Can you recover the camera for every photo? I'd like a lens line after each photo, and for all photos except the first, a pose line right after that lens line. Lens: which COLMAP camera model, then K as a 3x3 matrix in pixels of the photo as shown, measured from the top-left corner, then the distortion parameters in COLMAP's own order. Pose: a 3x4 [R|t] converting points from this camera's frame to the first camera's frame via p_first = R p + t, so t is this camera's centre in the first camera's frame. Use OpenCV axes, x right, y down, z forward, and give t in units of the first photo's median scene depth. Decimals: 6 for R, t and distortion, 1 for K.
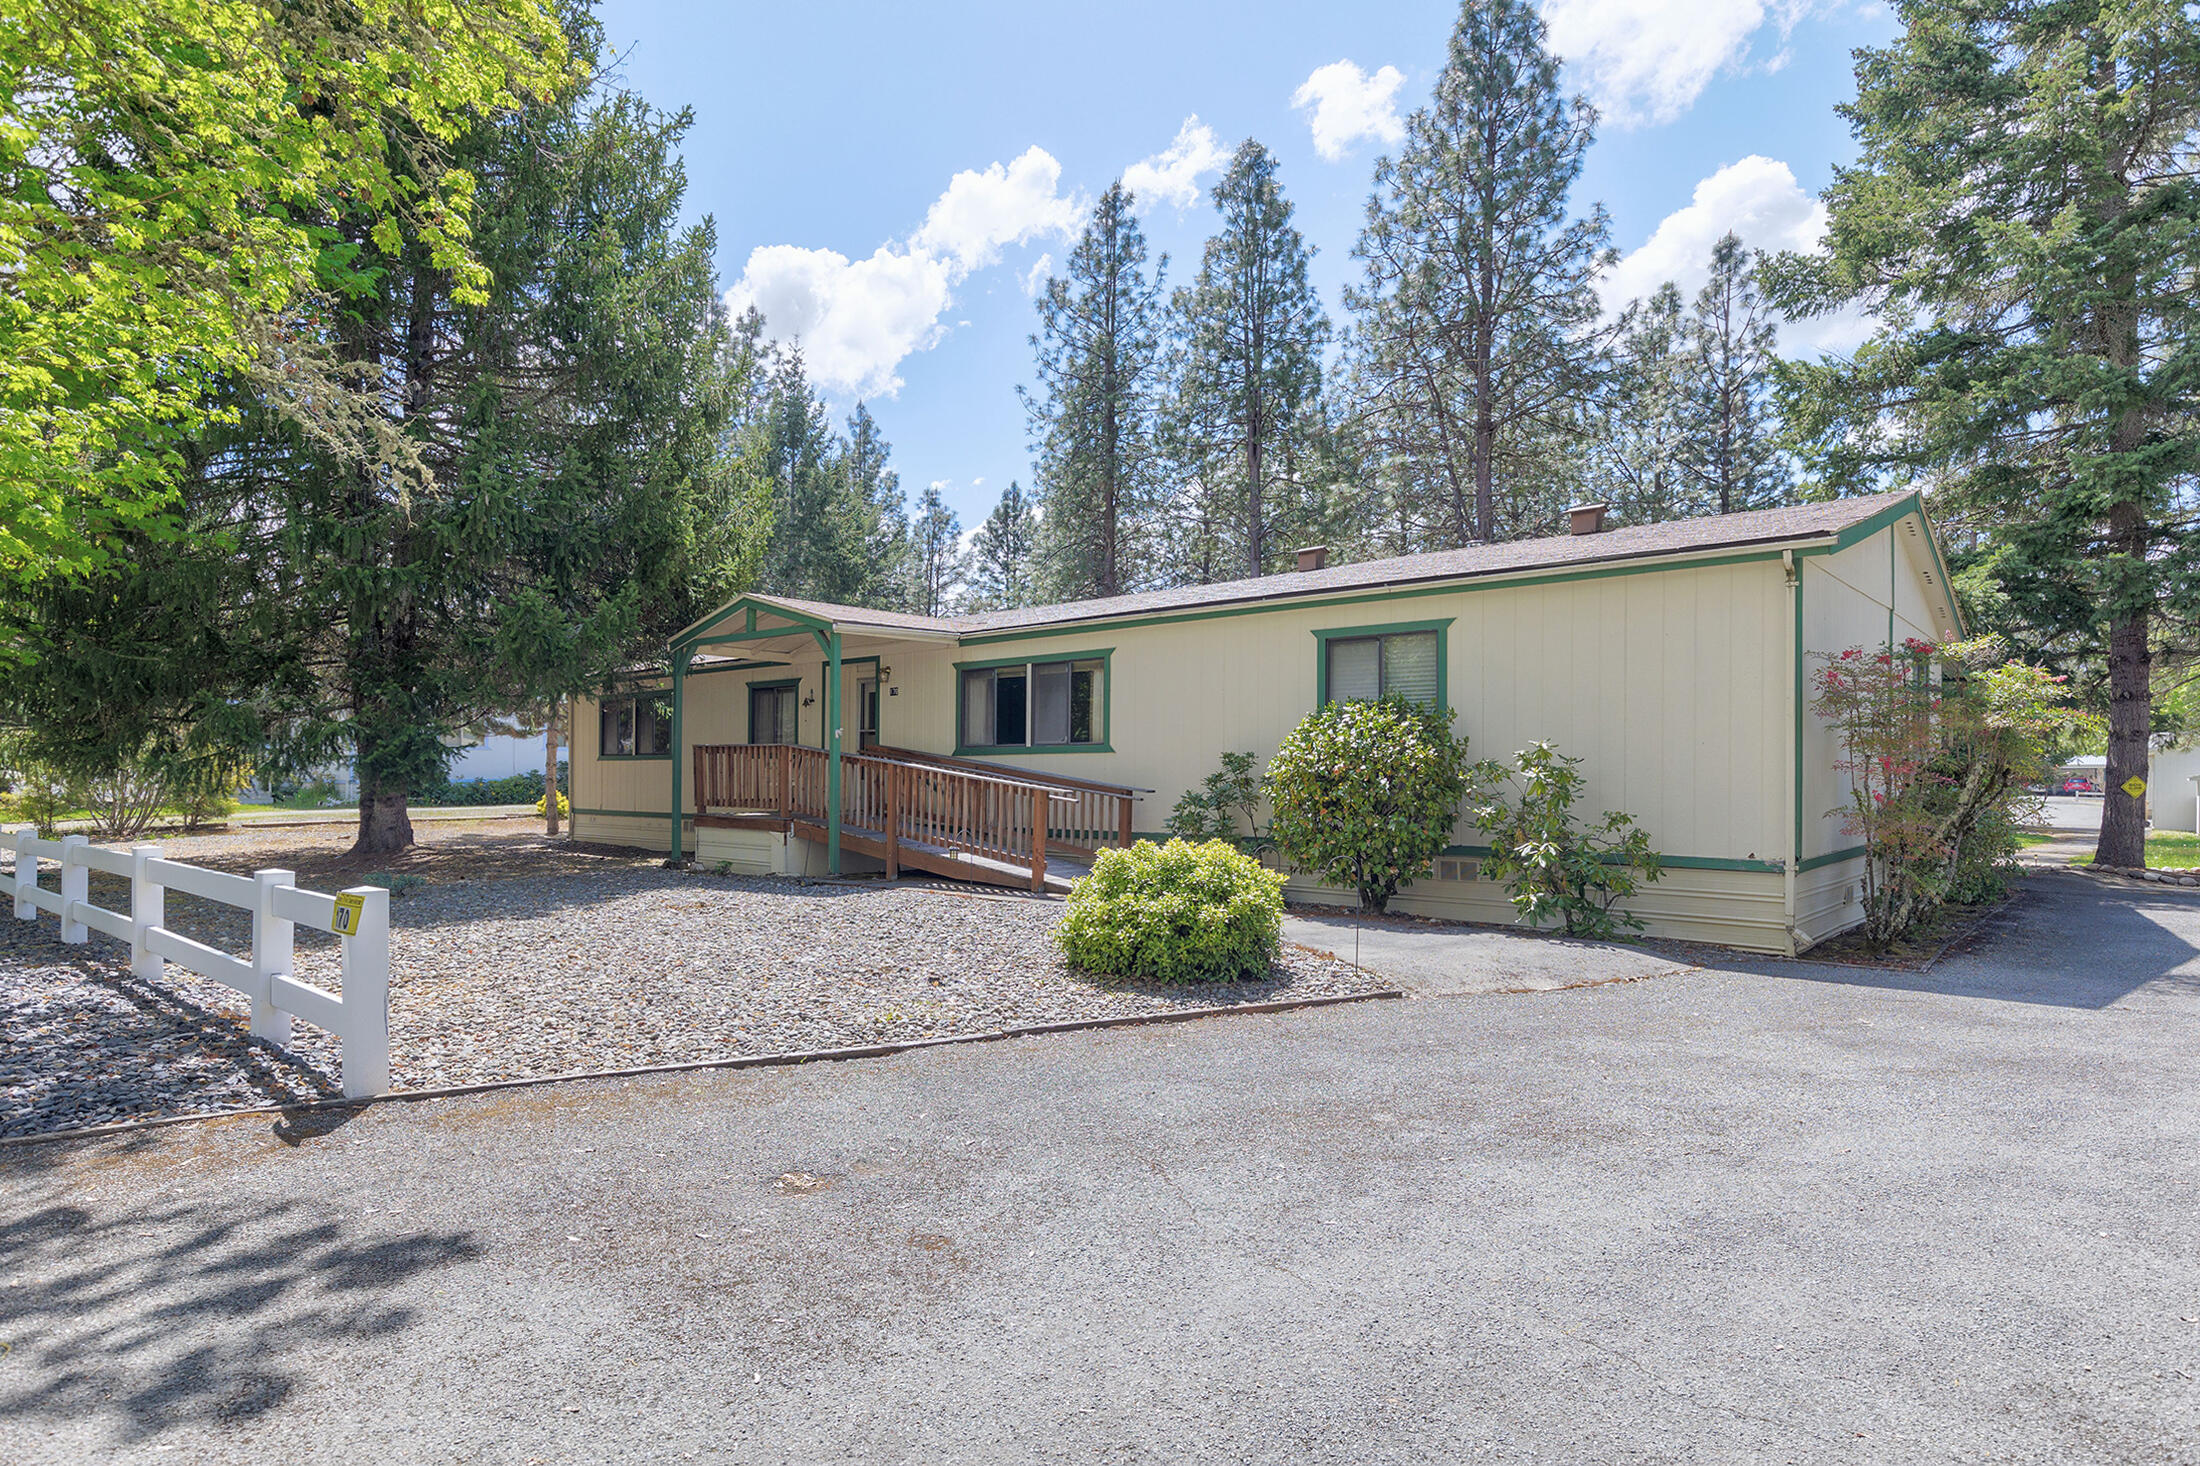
lens RADIAL K [[1194.8, 0, 1105.7], [0, 1194.8, 739.9], [0, 0, 1]] dist [0.000427, -0.000089]
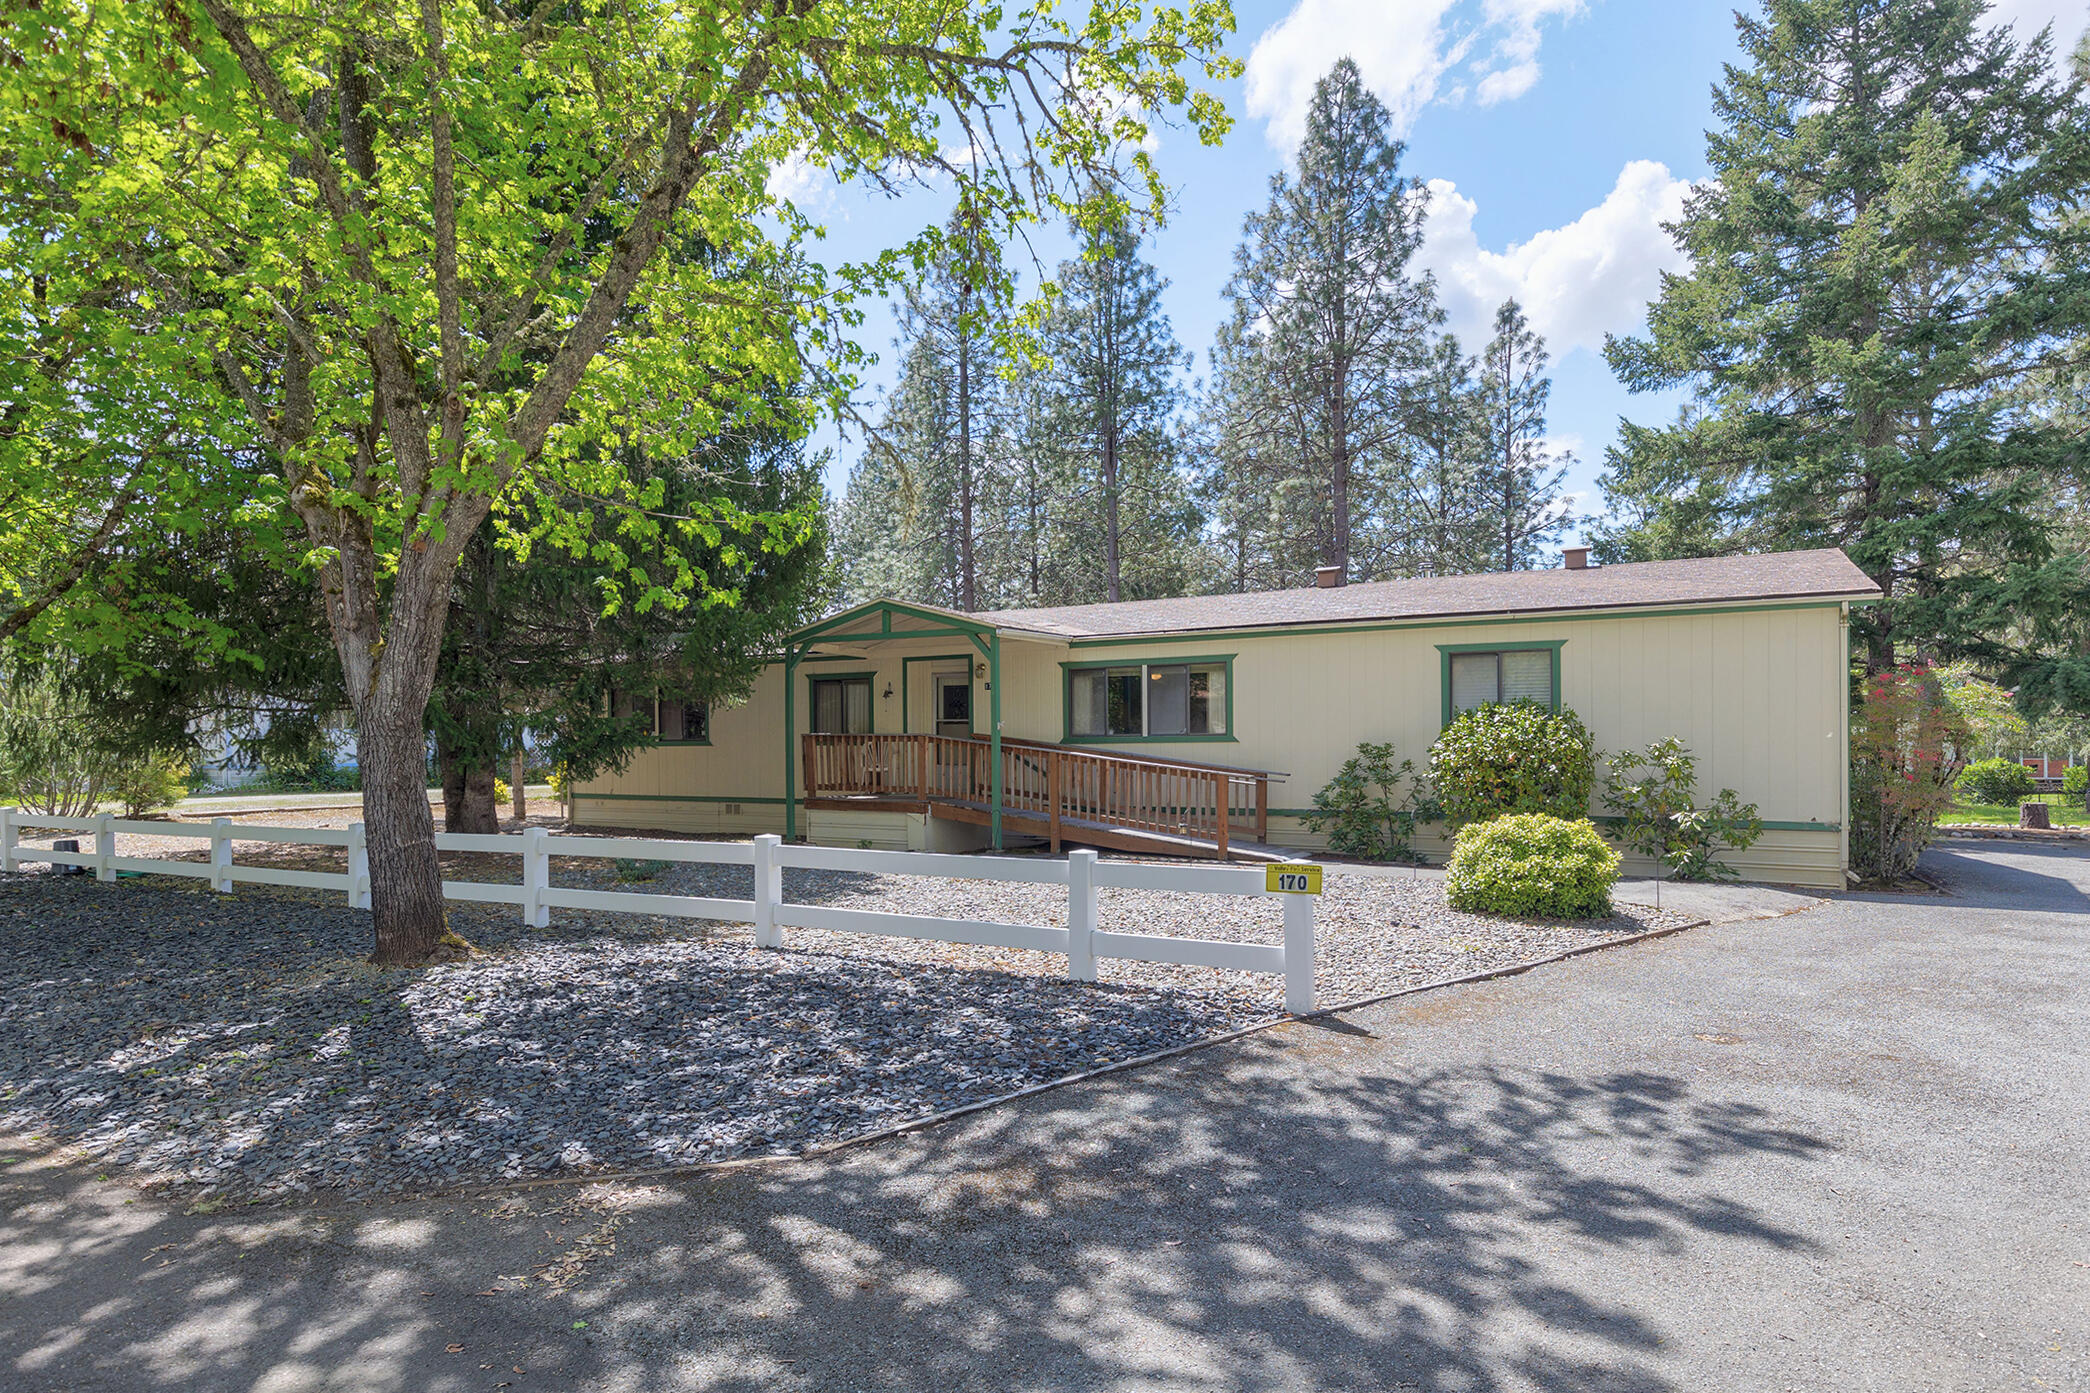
lens RADIAL K [[1161.2, 0, 1048.6], [0, 1161.2, 718.6], [0, 0, 1]] dist [0.002437, -0.001734]
pose [[0.976566, 0.001831, 0.215209, -0.376659], [-0.002300, 0.999995, 0.001928, -0.012924], [-0.215204, -0.002378, 0.976566, -0.076571]]
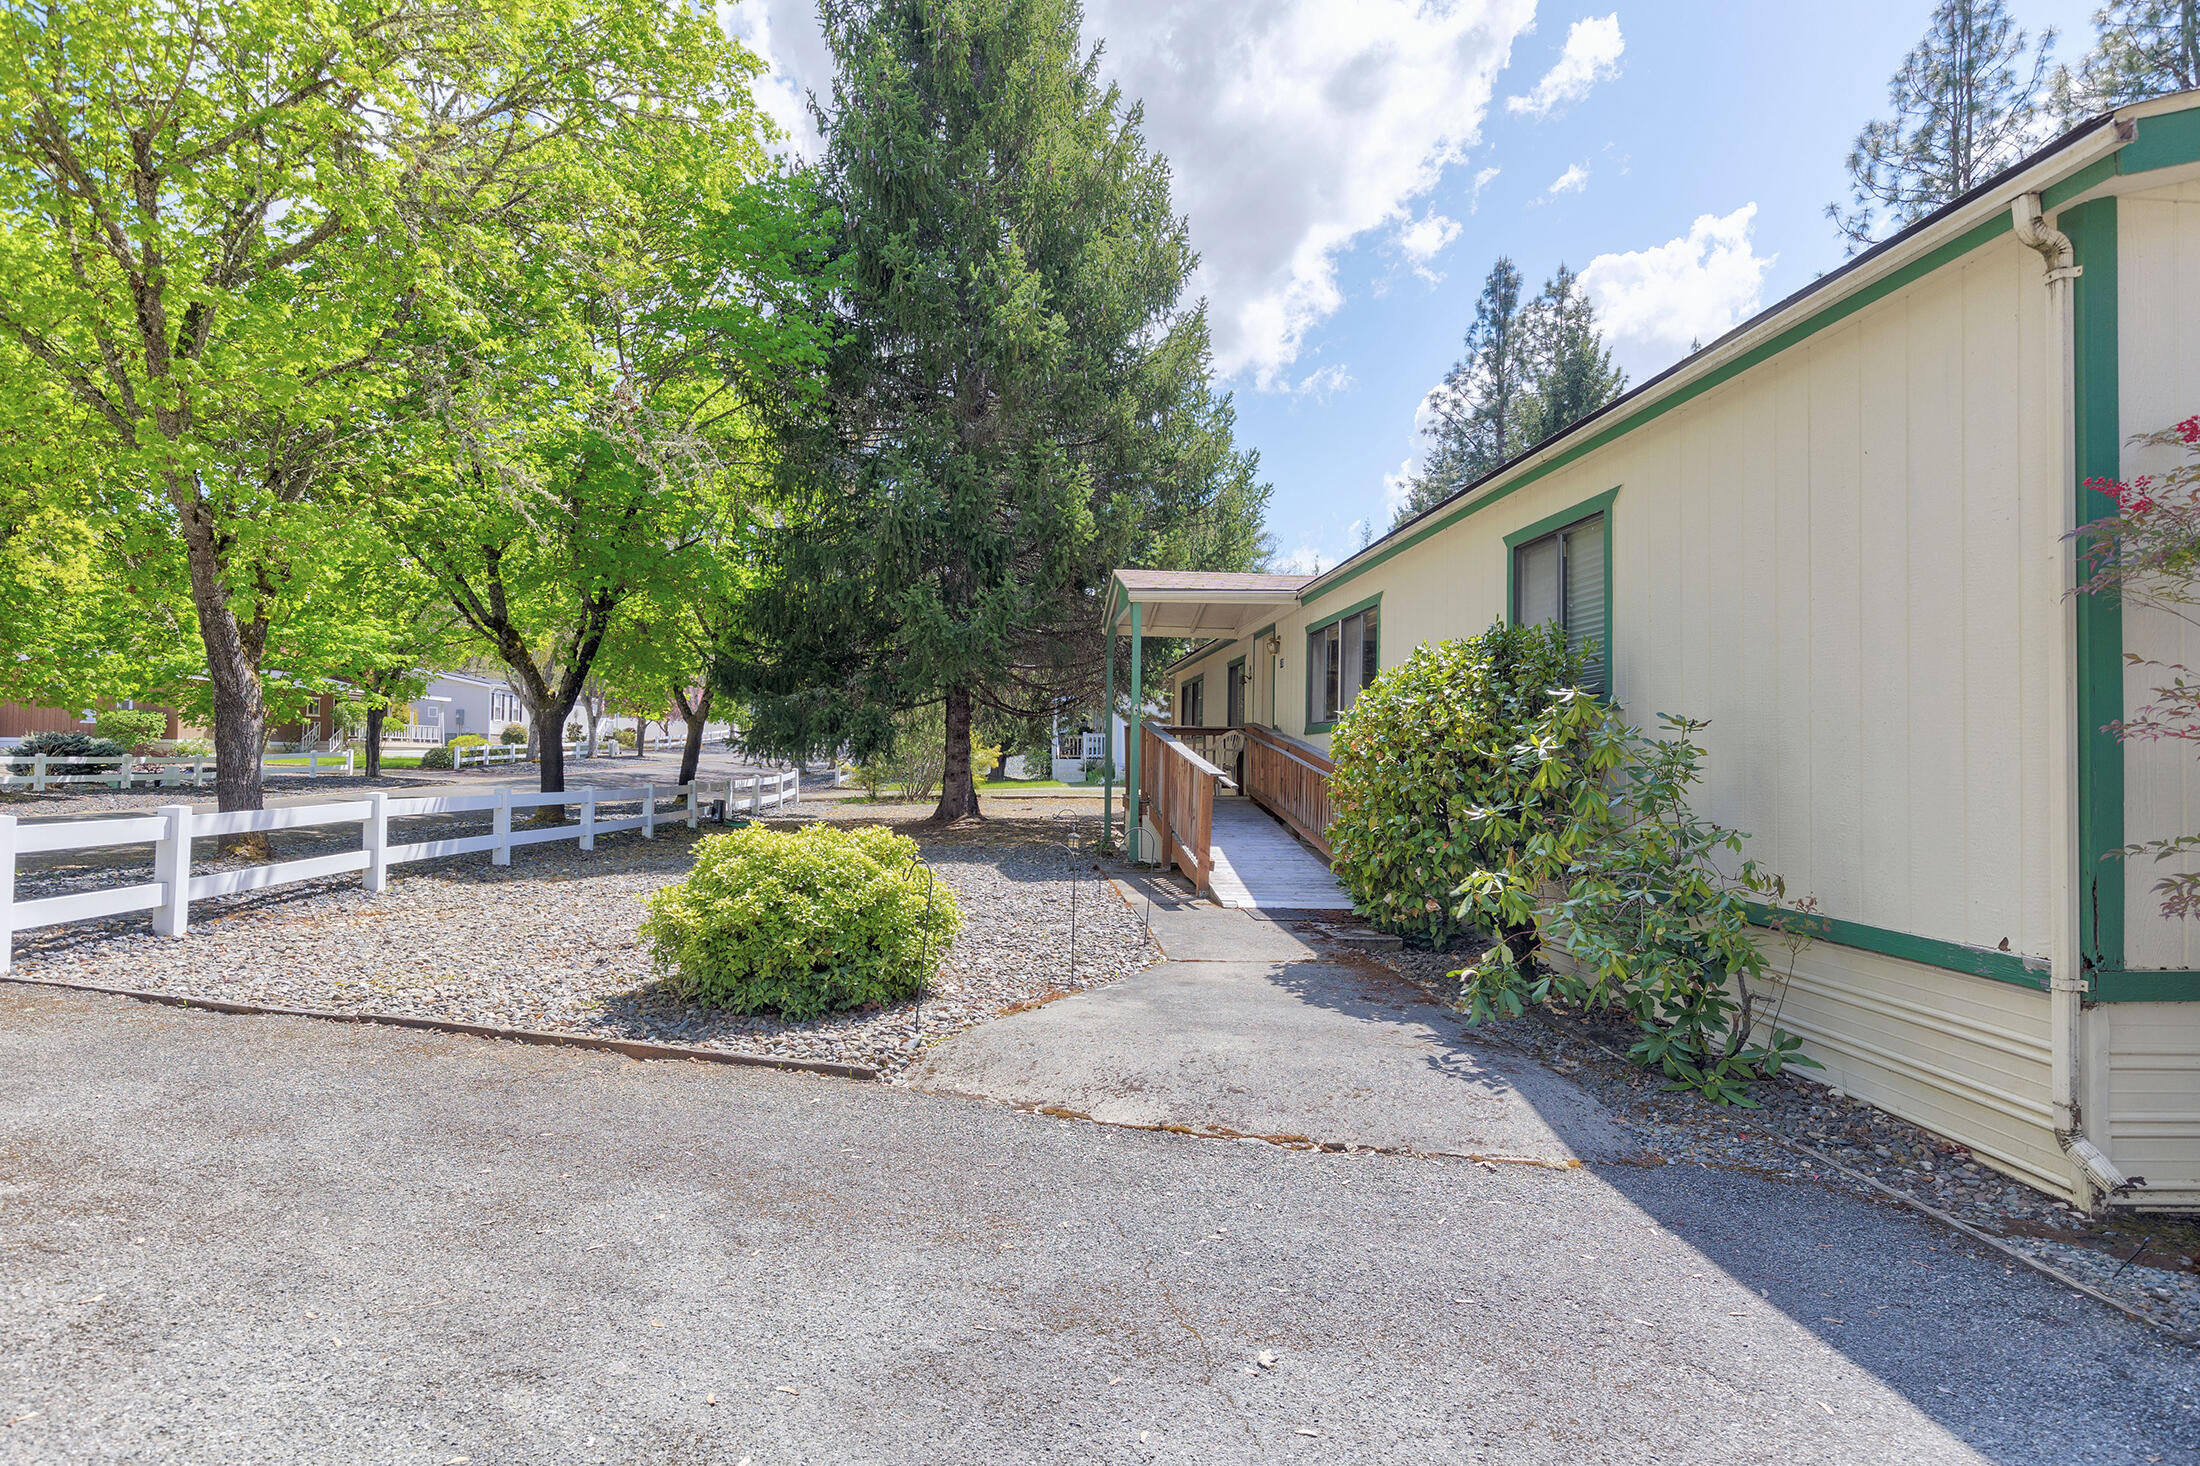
lens RADIAL K [[1194.8, 0, 1107.5], [0, 1194.8, 719.5], [0, 0, 1]] dist [0.000427, -0.000089]
pose [[0.710171, -0.013052, -0.703908, 0.375751], [0.004844, 0.999895, -0.013653, 0.013762], [0.704013, 0.006286, 0.710160, 0.293010]]
